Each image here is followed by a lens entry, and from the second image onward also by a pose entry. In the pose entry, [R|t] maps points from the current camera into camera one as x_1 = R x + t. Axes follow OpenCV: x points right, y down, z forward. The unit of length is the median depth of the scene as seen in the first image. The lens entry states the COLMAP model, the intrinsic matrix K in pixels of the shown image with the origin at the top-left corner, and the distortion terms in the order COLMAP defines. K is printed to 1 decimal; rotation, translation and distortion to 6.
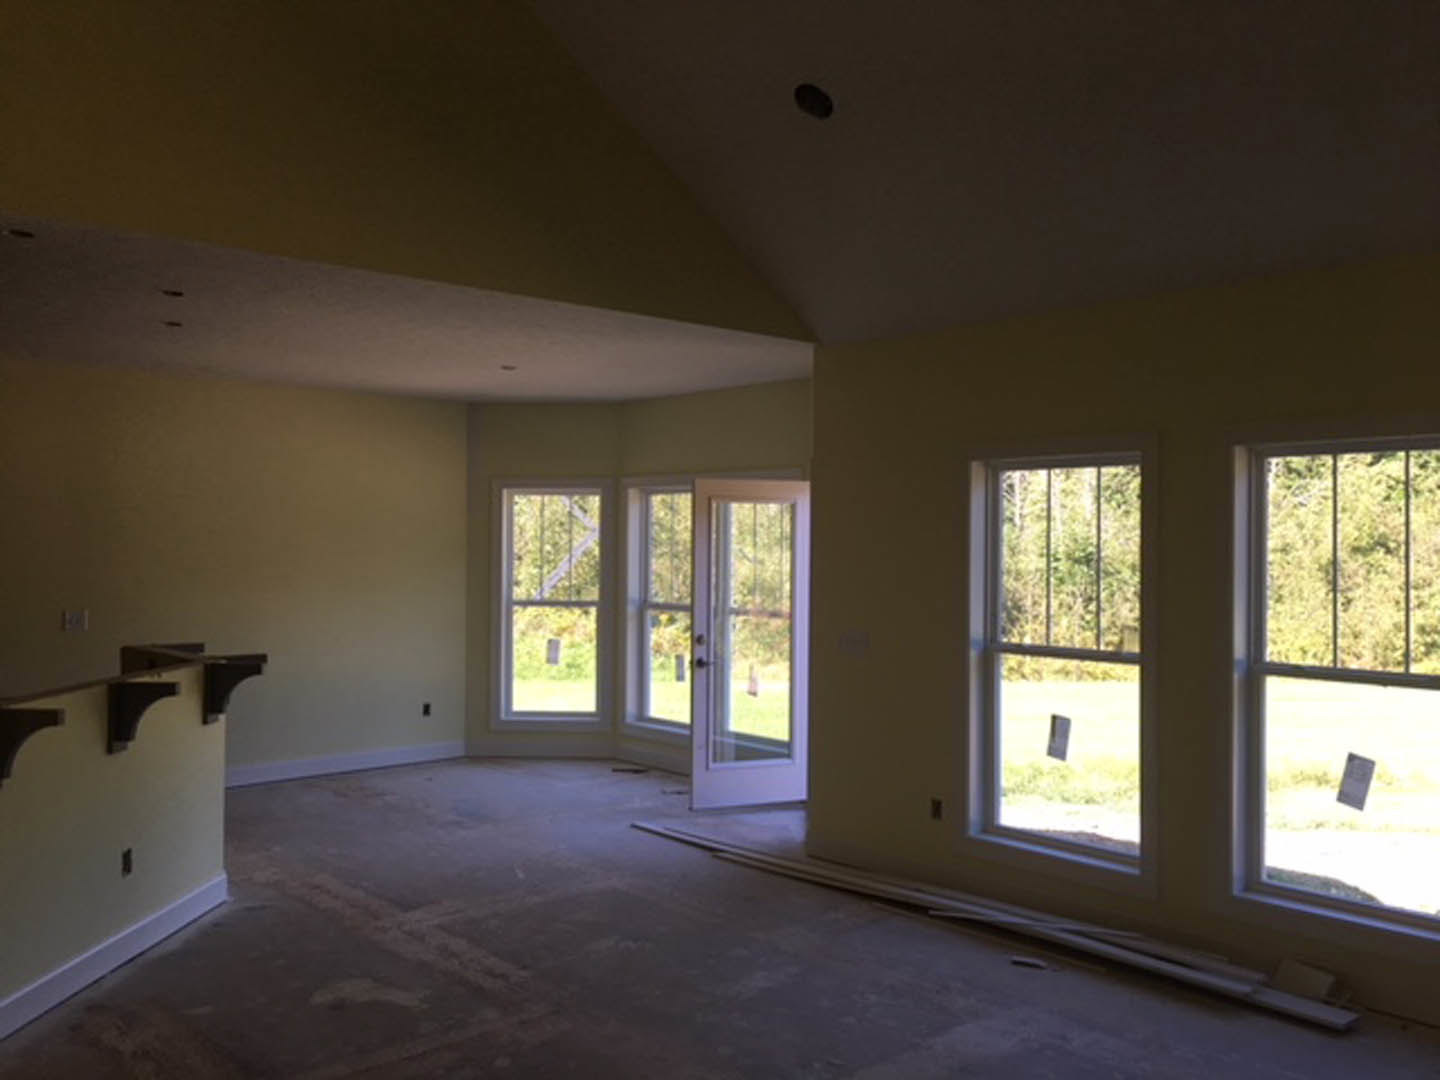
lens RADIAL K [[1221.1, 0, 718.9], [0, 1221.1, 534.0], [0, 0, 1]] dist [0.050054, -0.049374]
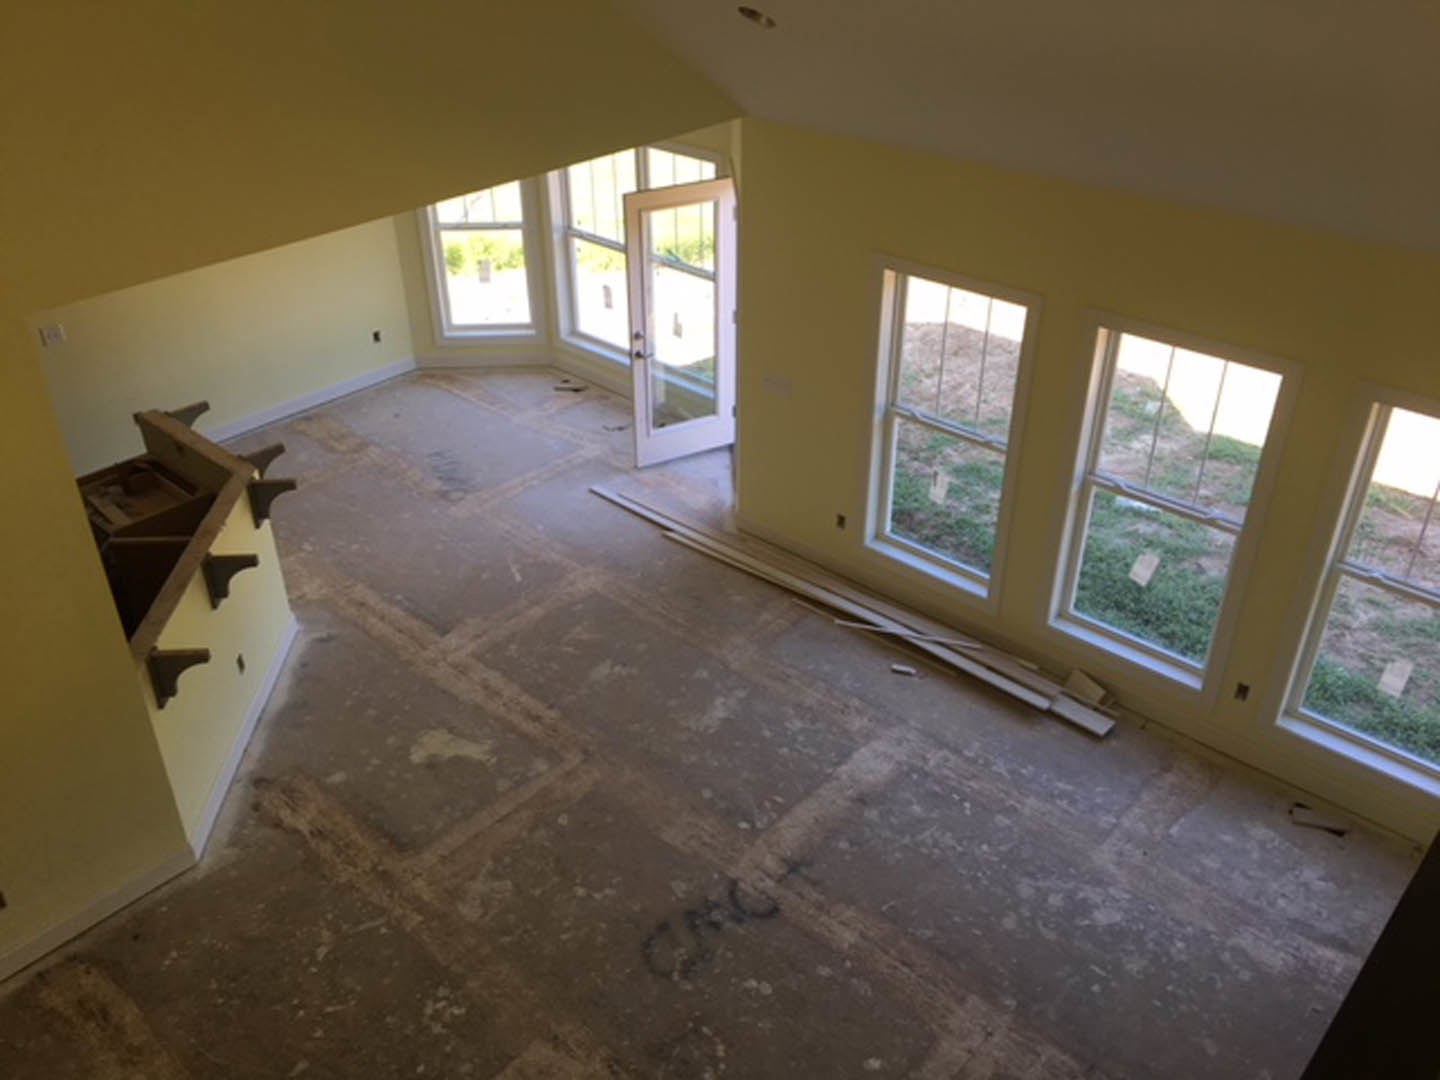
lens RADIAL K [[1221.1, 0, 721.1], [0, 1221.1, 537.3], [0, 0, 1]] dist [0.050054, -0.049374]
pose [[0.994352, -0.065100, 0.083820, -0.063814], [0.010319, 0.845337, 0.534134, -0.506441], [-0.105628, -0.530252, 0.841235, -0.085746]]
